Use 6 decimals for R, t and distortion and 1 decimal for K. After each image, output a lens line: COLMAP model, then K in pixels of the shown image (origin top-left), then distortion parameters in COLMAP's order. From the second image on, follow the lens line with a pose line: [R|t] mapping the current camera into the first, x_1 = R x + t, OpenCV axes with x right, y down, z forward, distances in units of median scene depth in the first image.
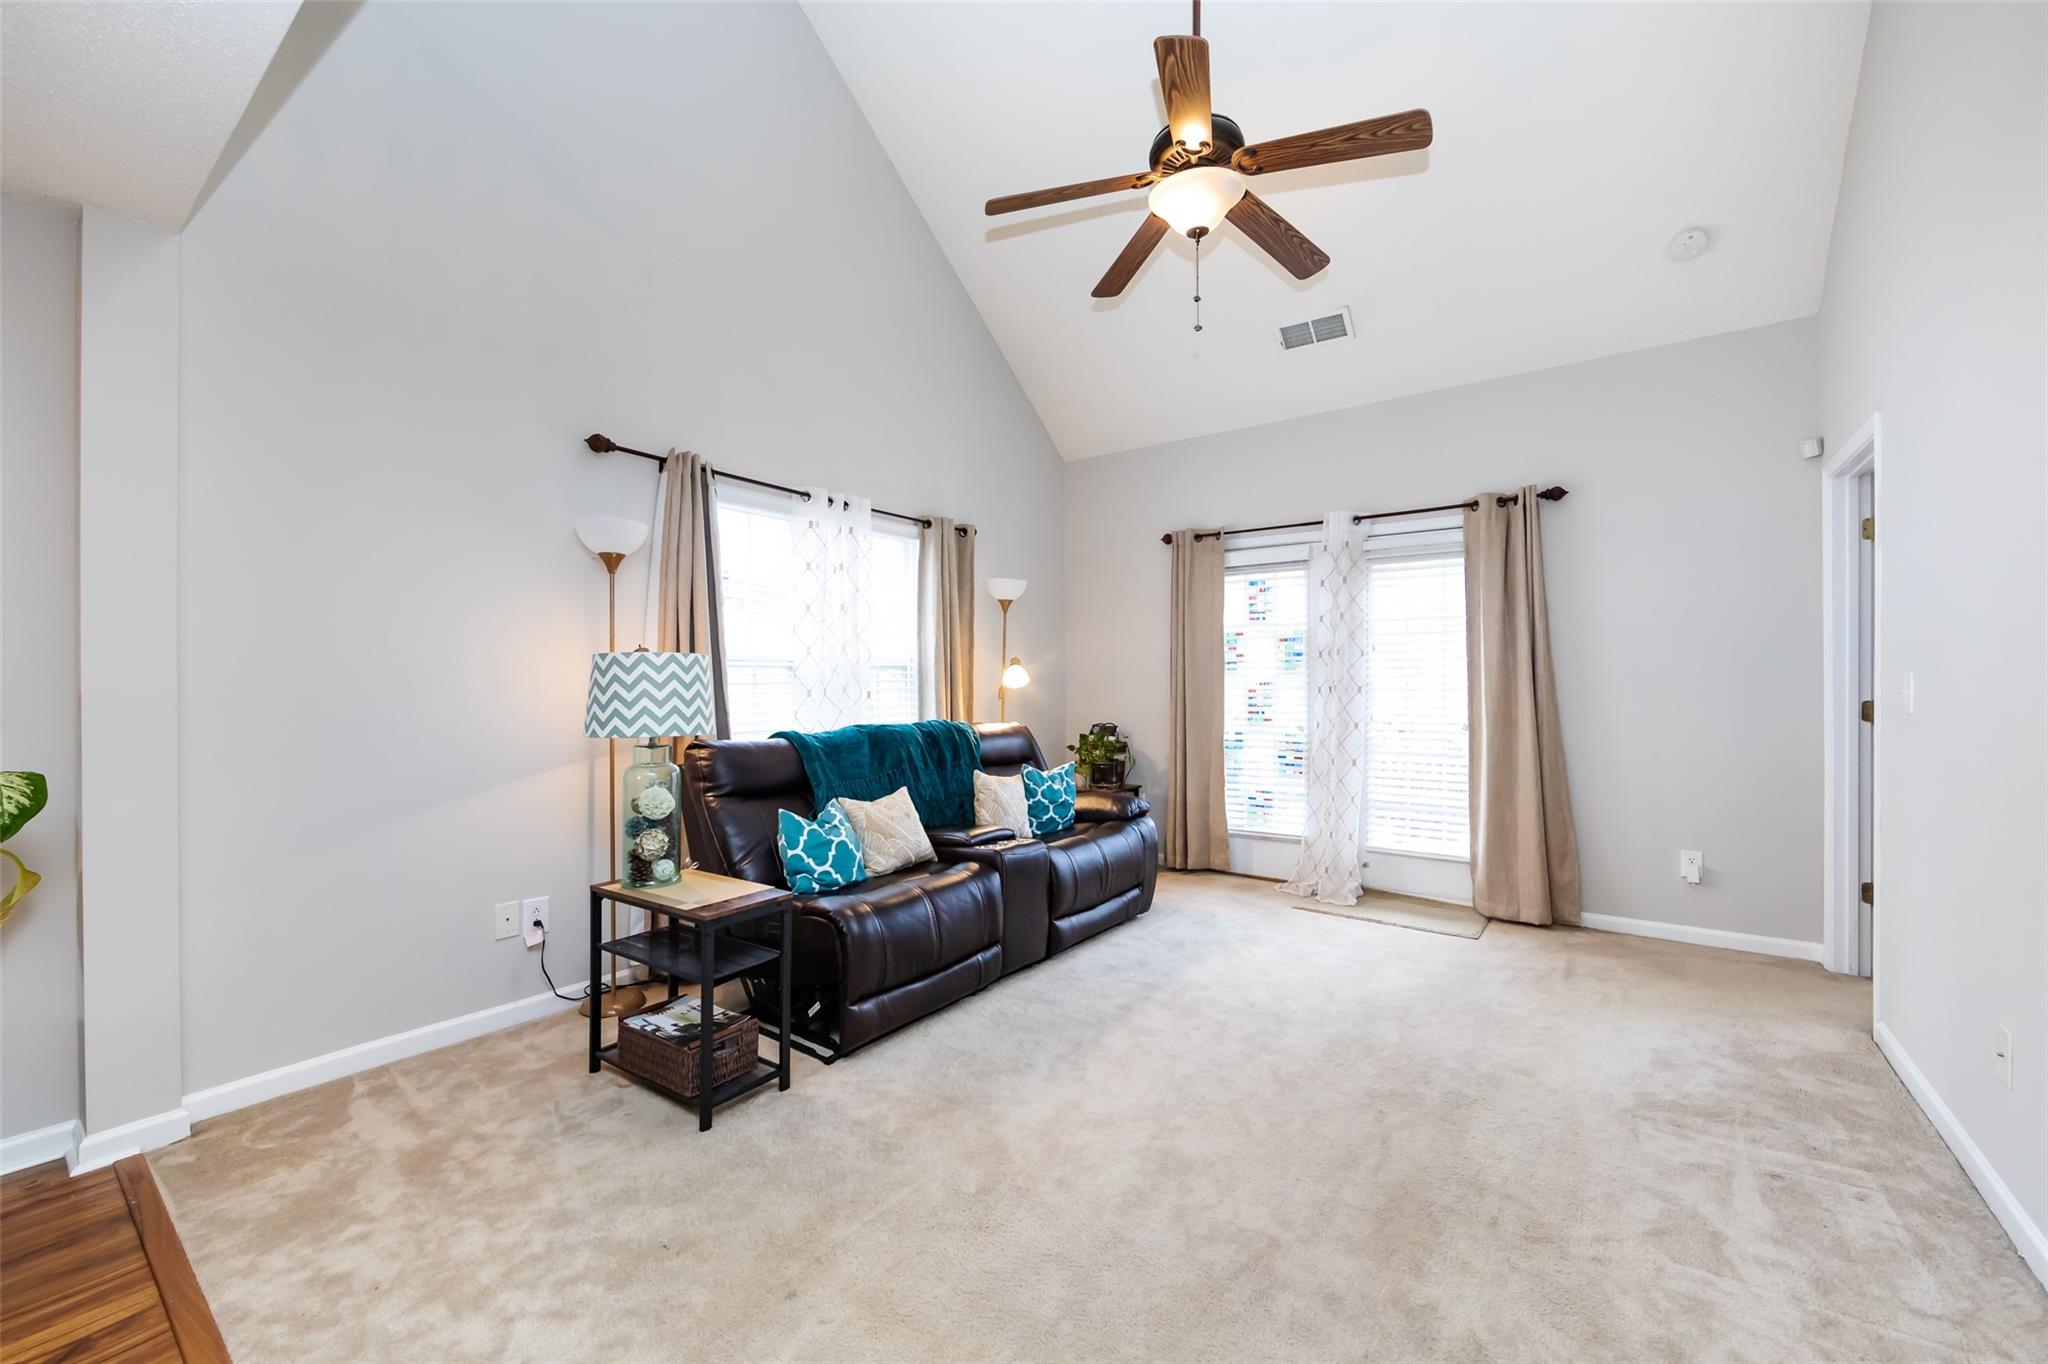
lens RADIAL K [[813.9, 0, 1024.0], [0, 813.9, 682.0], [0, 0, 1]] dist [0.001959, 0.000170]
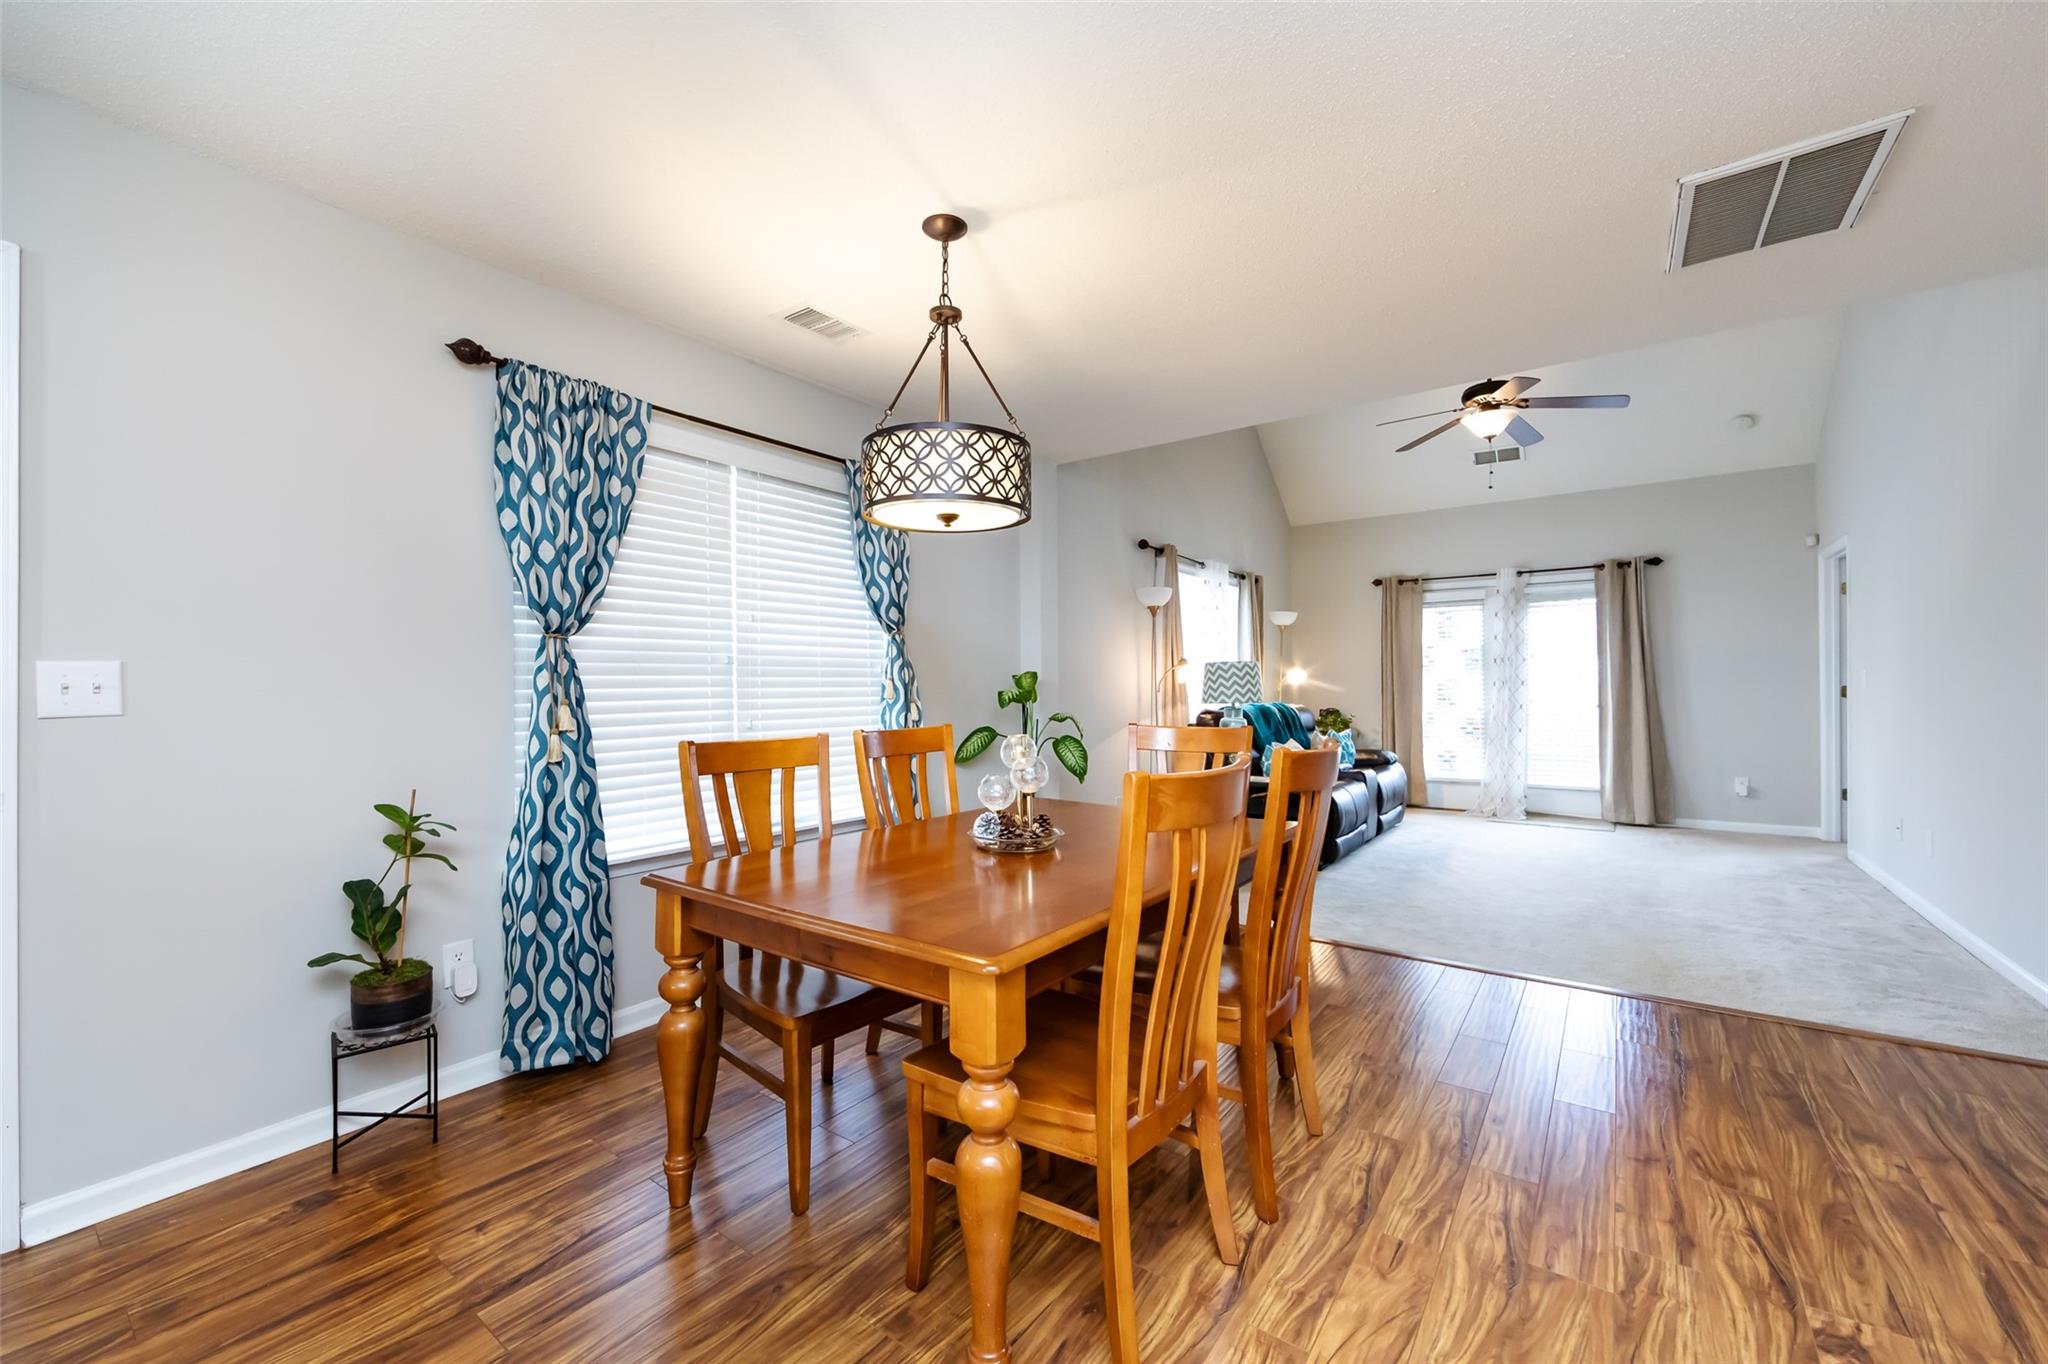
lens RADIAL K [[807.6, 0, 1035.3], [0, 807.6, 686.5], [0, 0, 1]] dist [-0.000686, -0.000033]
pose [[0.999940, -0.003148, 0.010465, -0.546574], [0.003178, 0.999991, -0.002843, 0.017380], [-0.010456, 0.002876, 0.999941, -0.541847]]
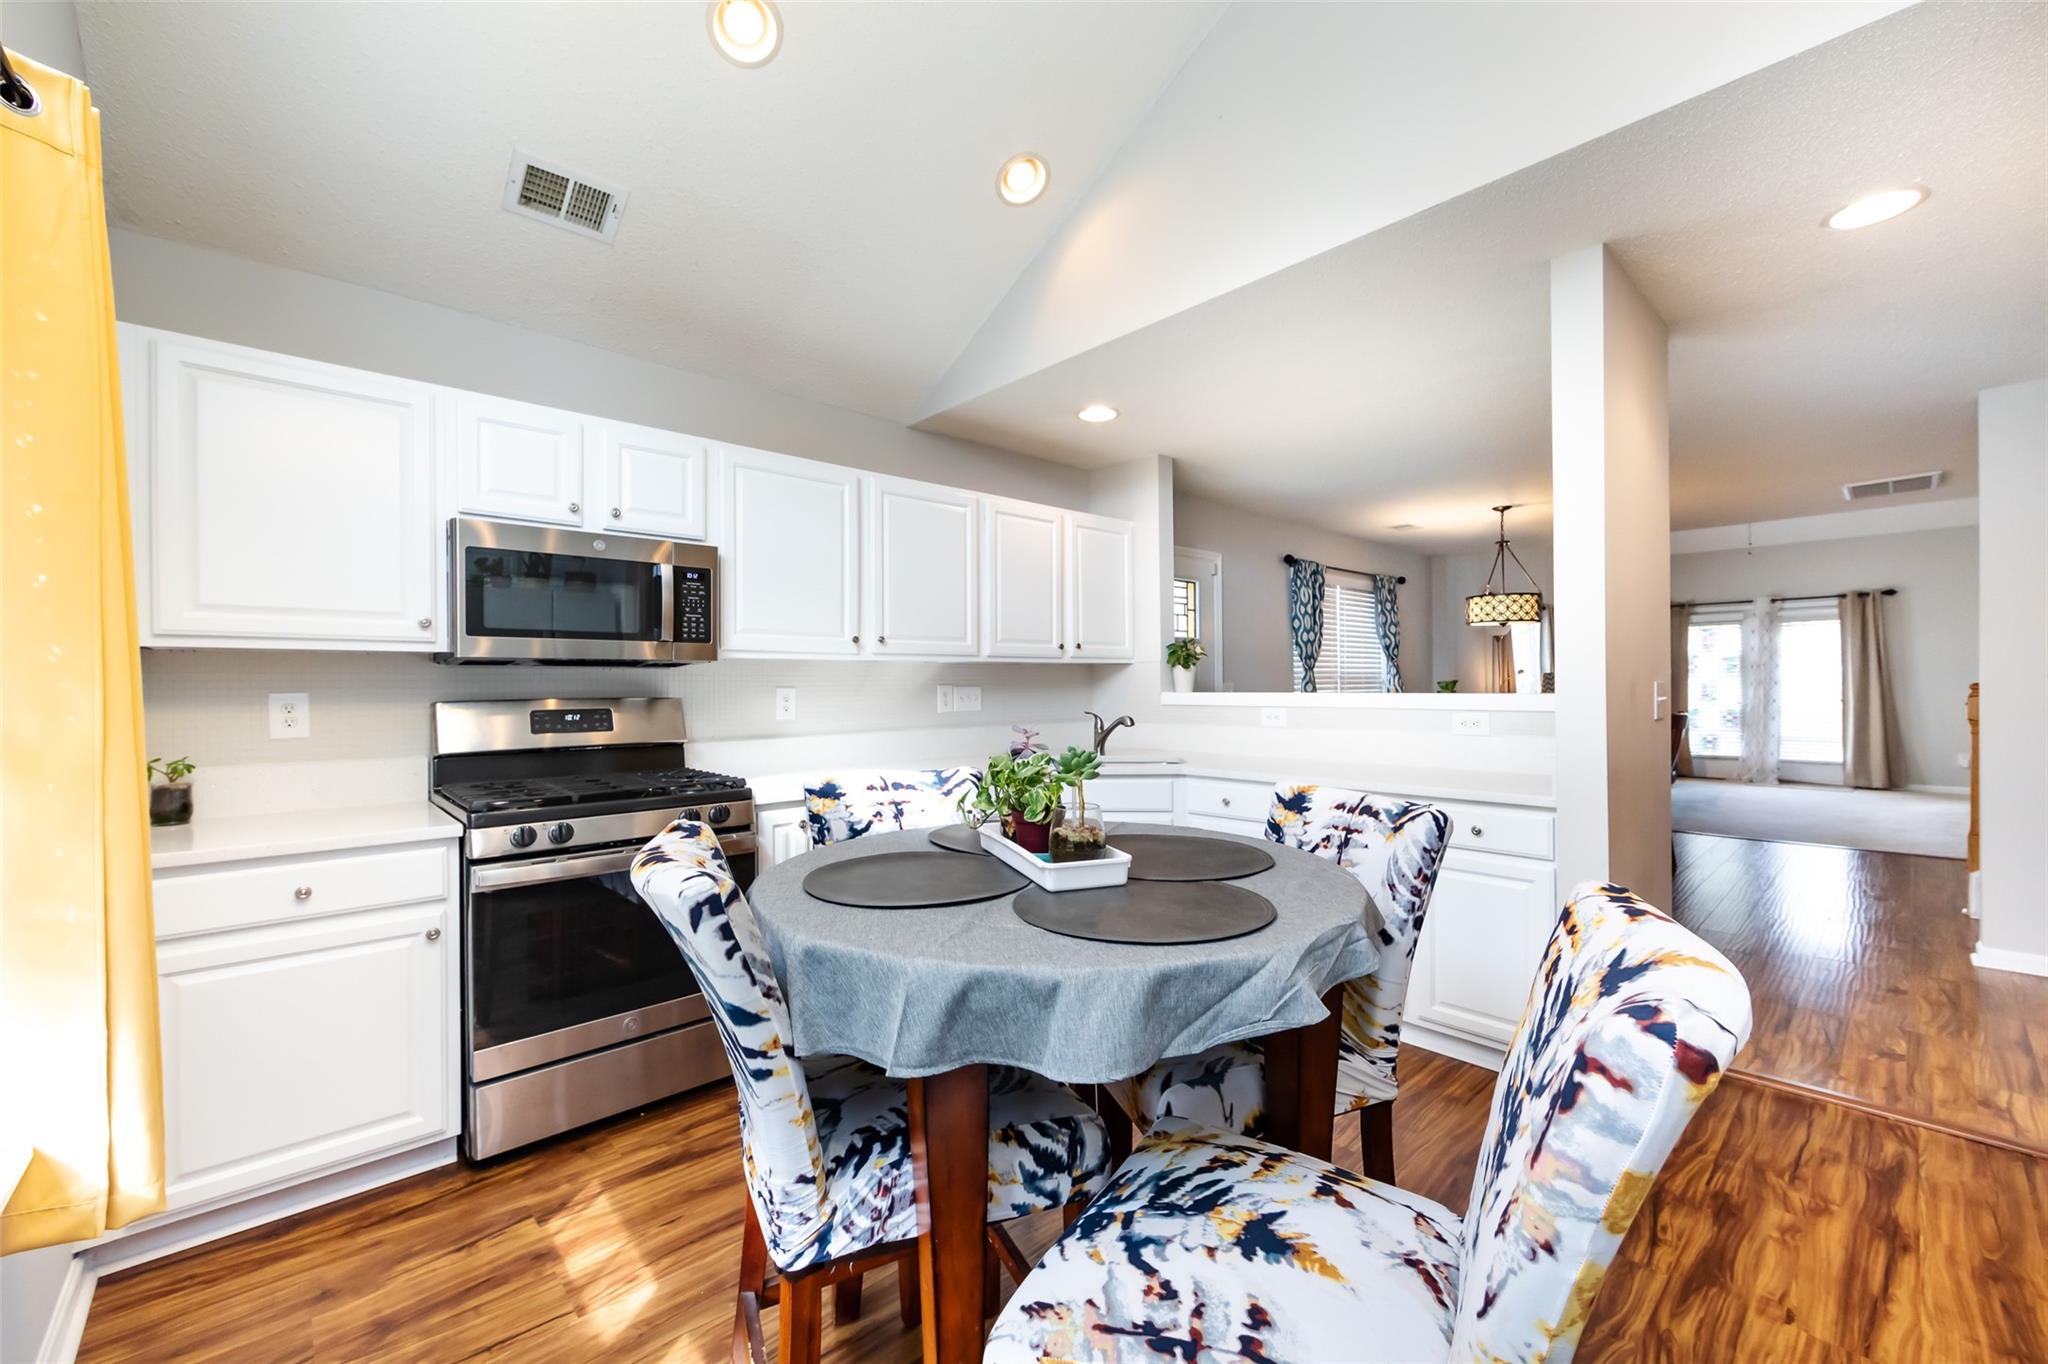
lens RADIAL K [[826.5, 0, 1024.2], [0, 826.5, 690.7], [0, 0, 1]] dist [0.000529, 0.000044]
pose [[0.981740, -0.006434, -0.190117, -1.094355], [0.007159, 0.999969, 0.003129, 0.007881], [0.190091, -0.004433, 0.981757, -1.467425]]
